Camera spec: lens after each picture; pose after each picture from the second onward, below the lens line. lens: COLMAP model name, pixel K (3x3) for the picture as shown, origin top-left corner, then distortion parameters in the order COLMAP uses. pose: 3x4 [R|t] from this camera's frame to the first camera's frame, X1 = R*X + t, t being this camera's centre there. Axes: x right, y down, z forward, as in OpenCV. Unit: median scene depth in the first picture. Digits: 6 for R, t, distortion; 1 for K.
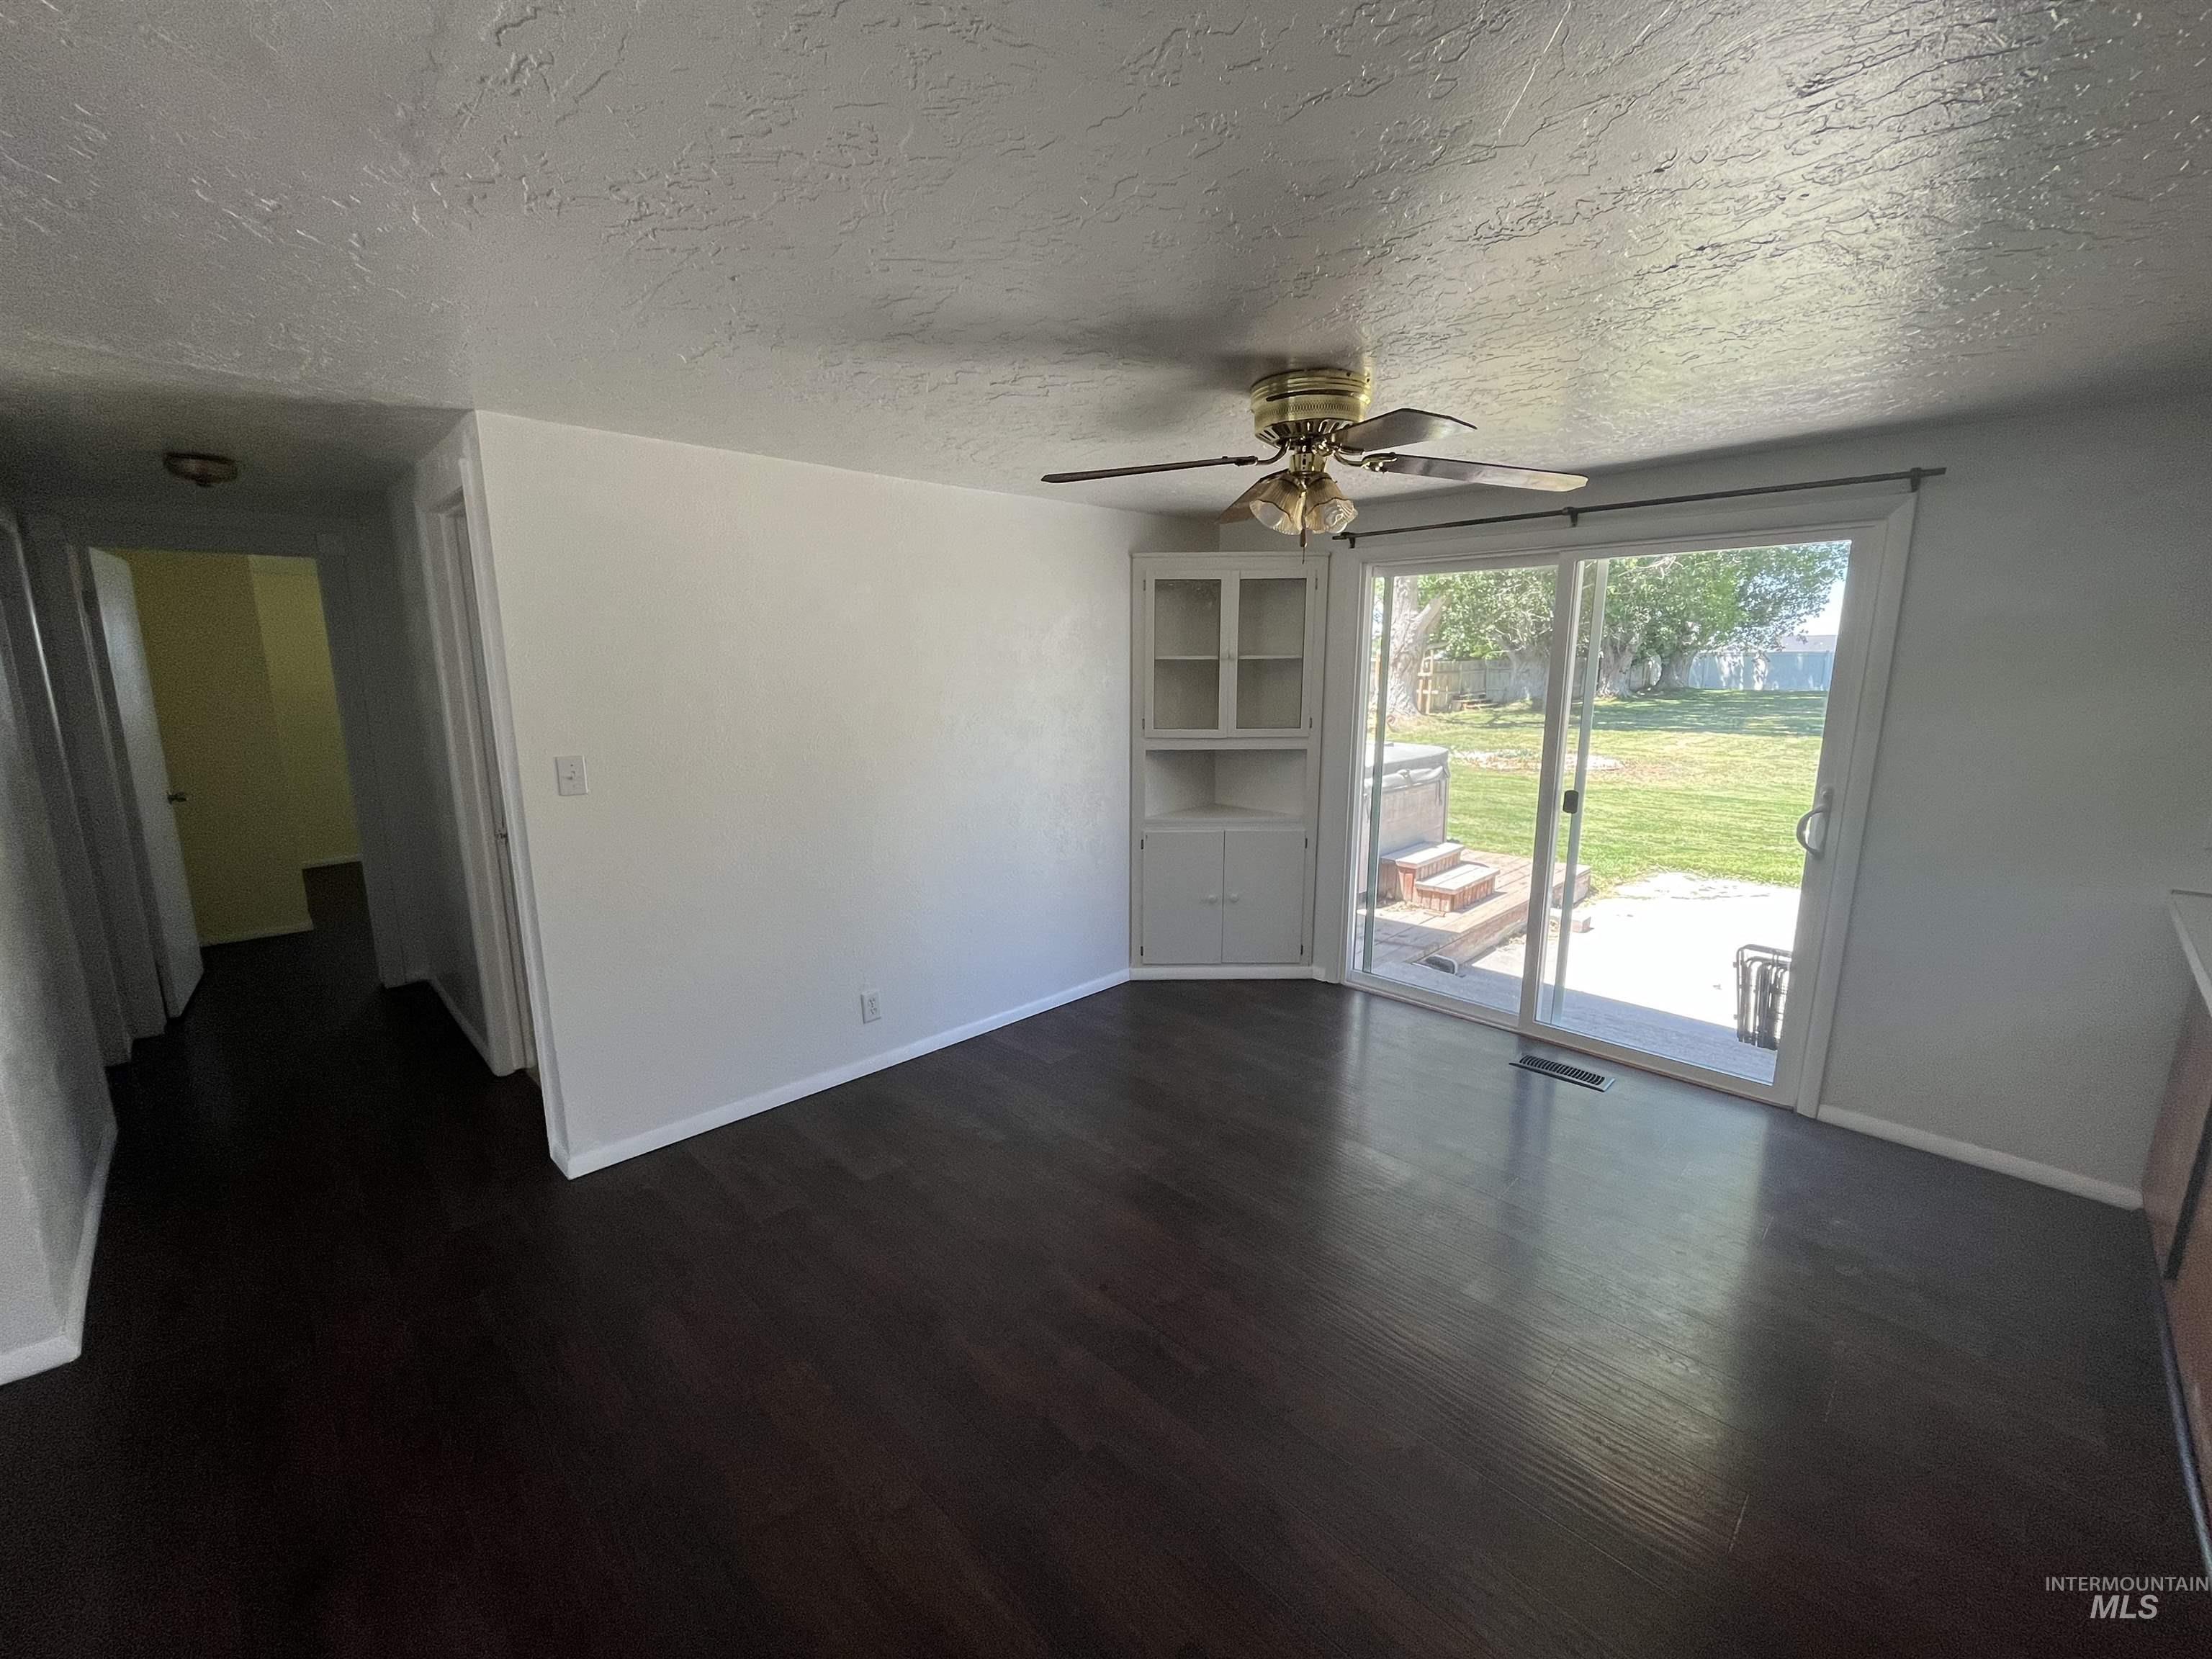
lens RADIAL K [[900.2, 0, 1095.7], [0, 900.2, 825.8], [0, 0, 1]] dist [-0.004803, 0.000522]
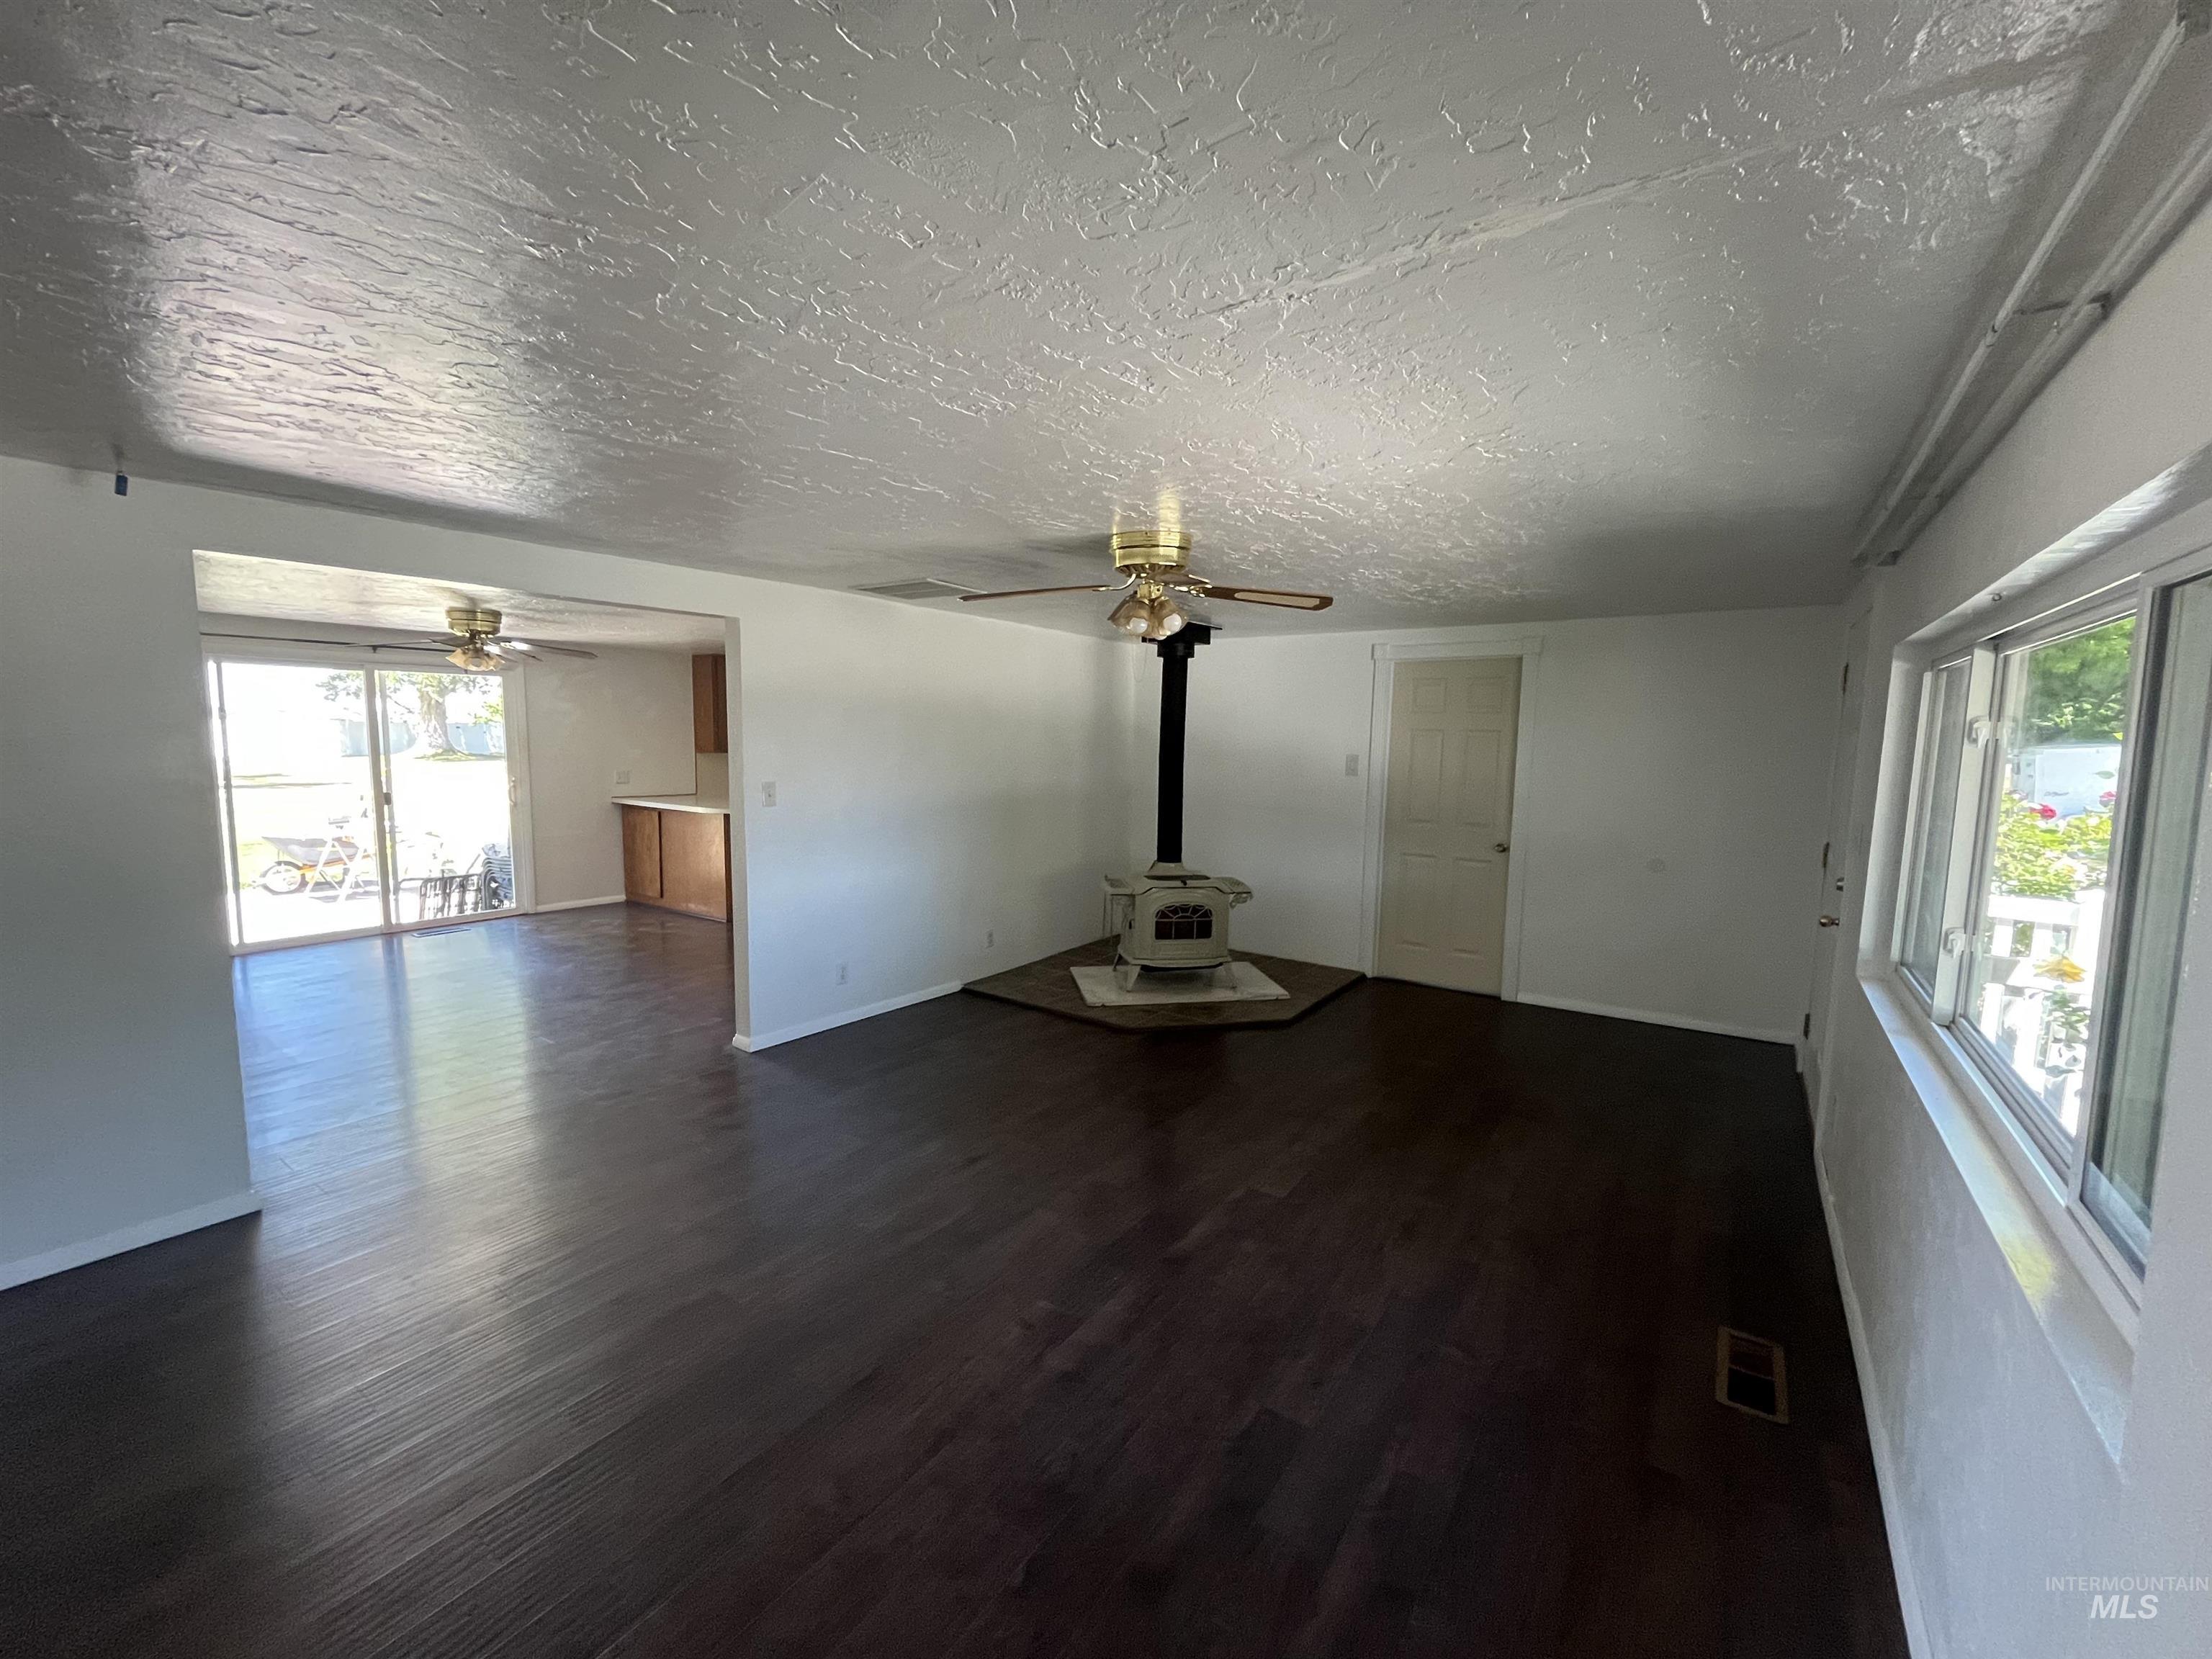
lens RADIAL K [[901.2, 0, 1100.6], [0, 901.2, 826.8], [0, 0, 1]] dist [0.000130, 0.000339]
pose [[-0.185846, -0.100678, 0.977407, -1.414097], [0.162585, 0.977874, 0.131640, 0.021742], [-0.969034, 0.183376, -0.165365, -0.092089]]
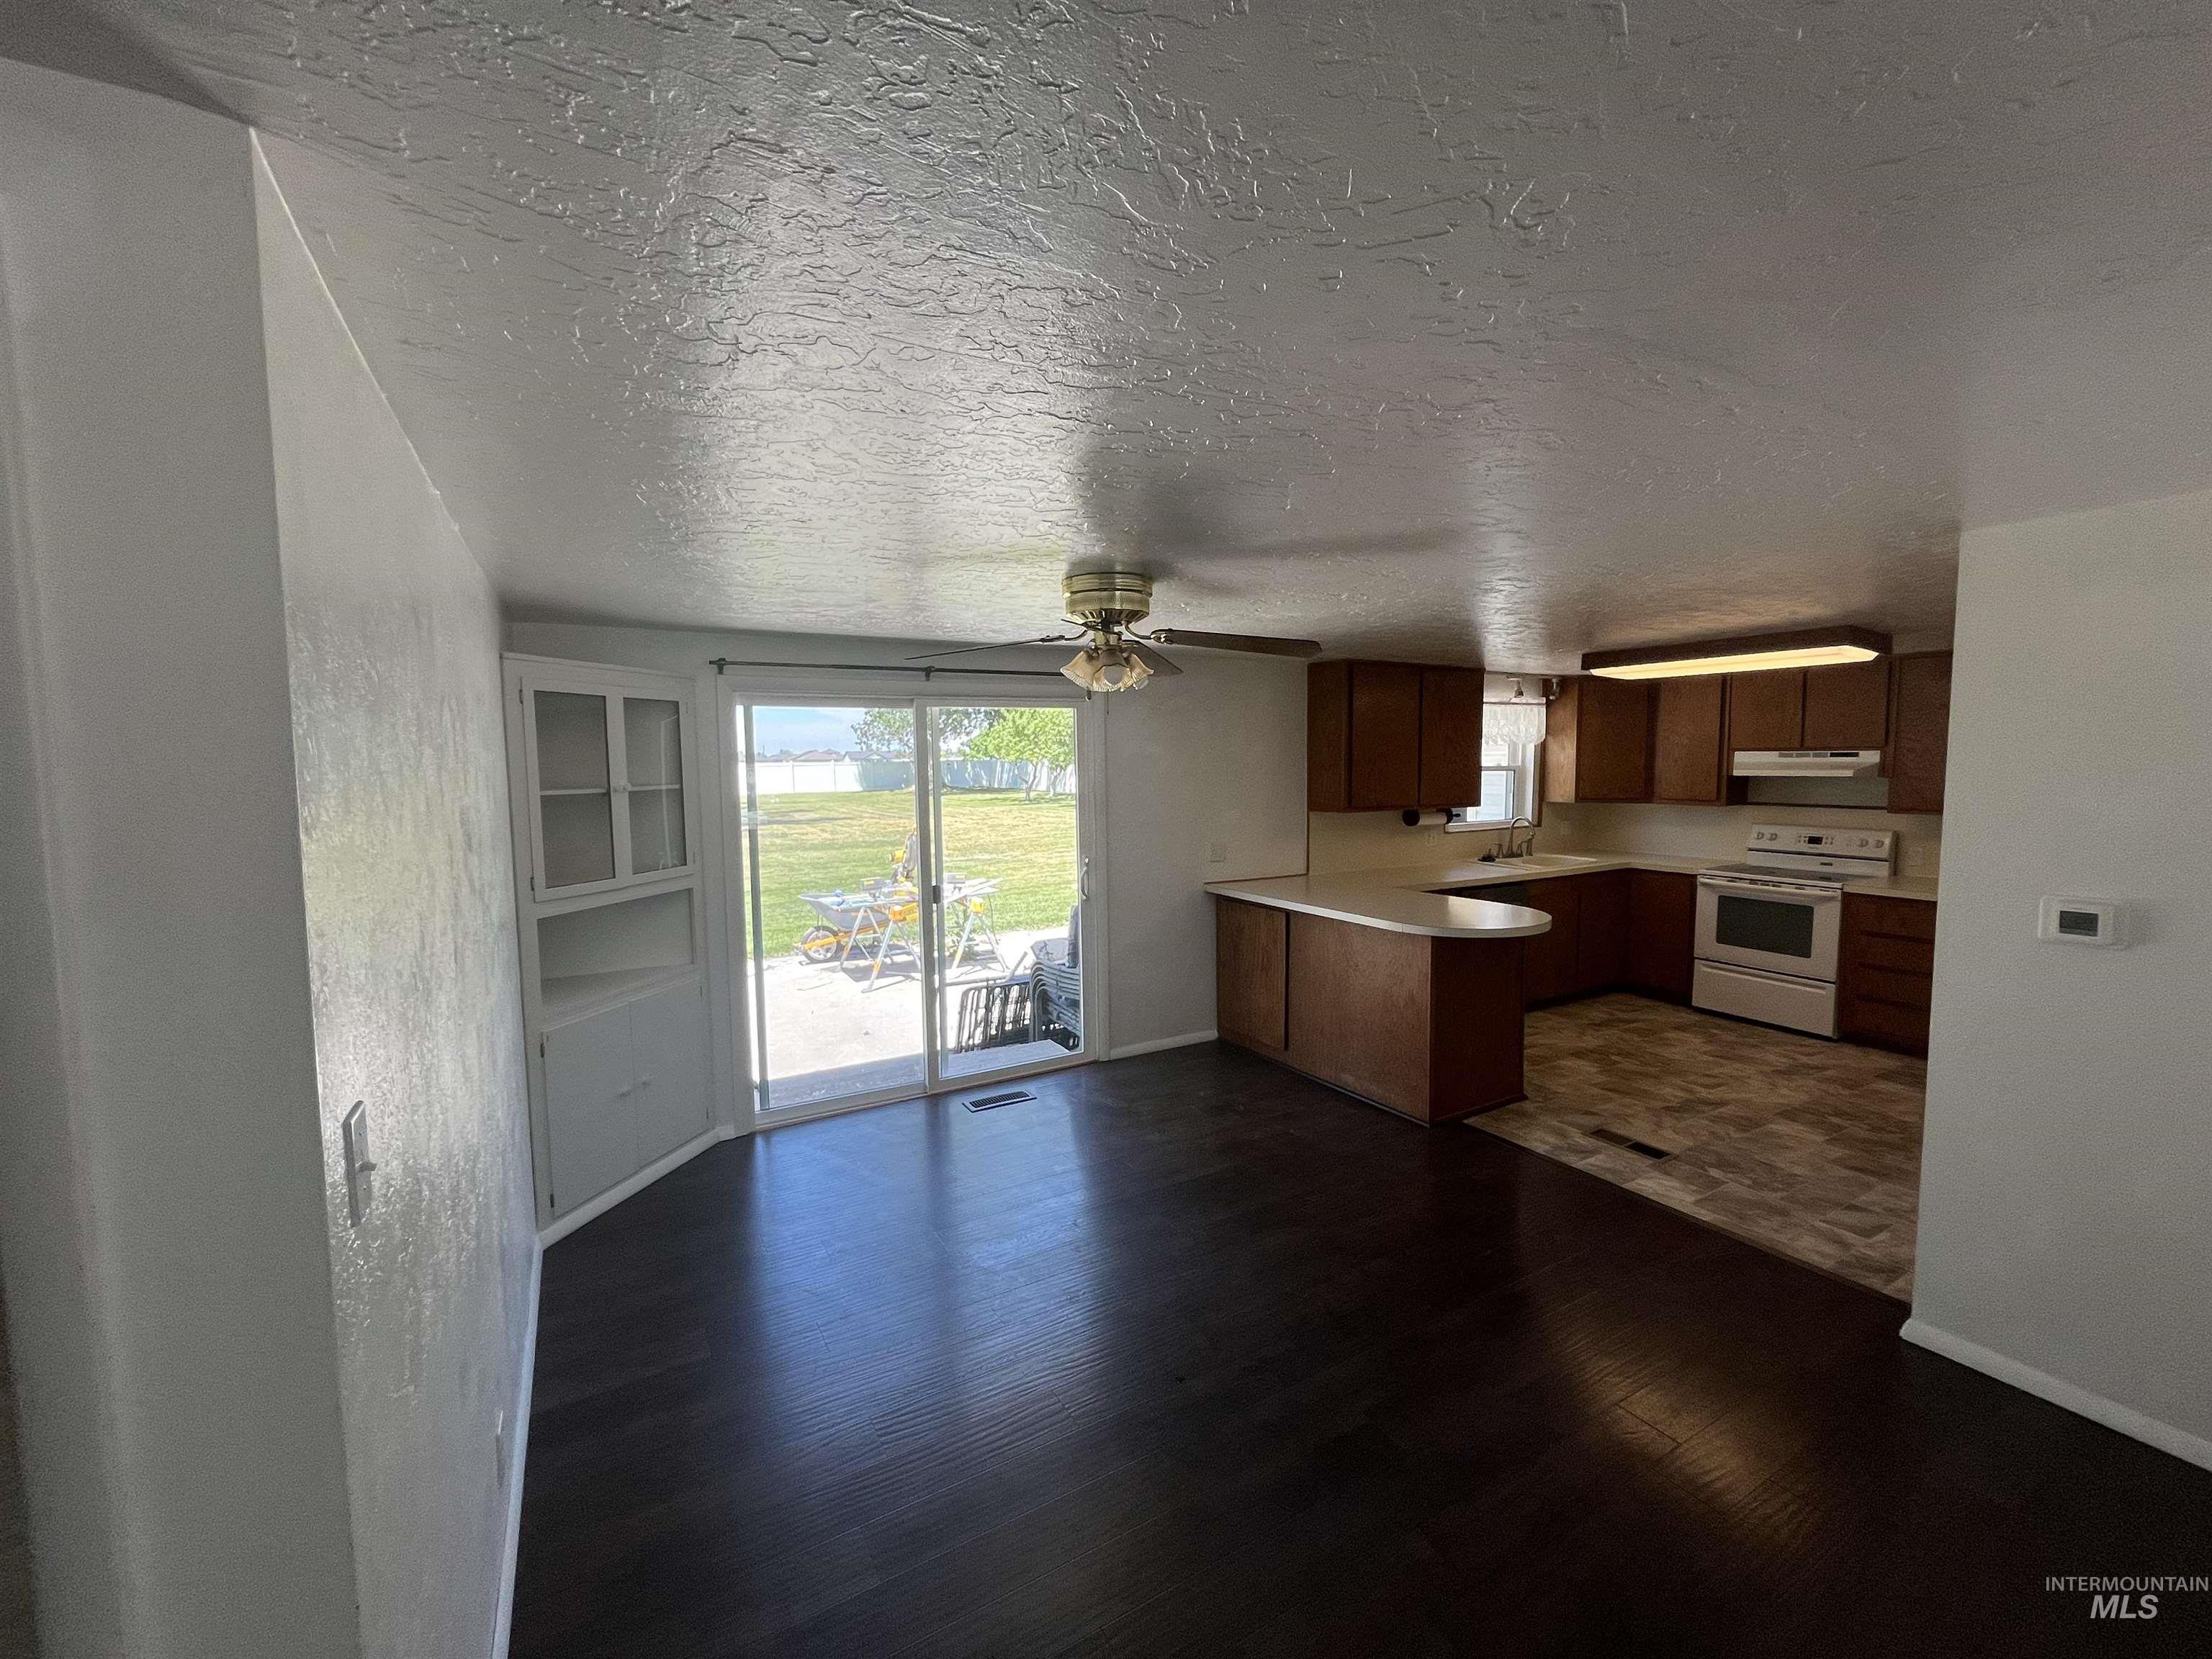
lens RADIAL K [[900.2, 0, 1095.7], [0, 900.2, 825.8], [0, 0, 1]] dist [-0.004803, 0.000522]
pose [[0.257825, -0.072464, 0.963470, -0.558949], [0.187236, 0.982028, 0.023756, -0.099041], [-0.947876, 0.174272, 0.266759, 0.398513]]
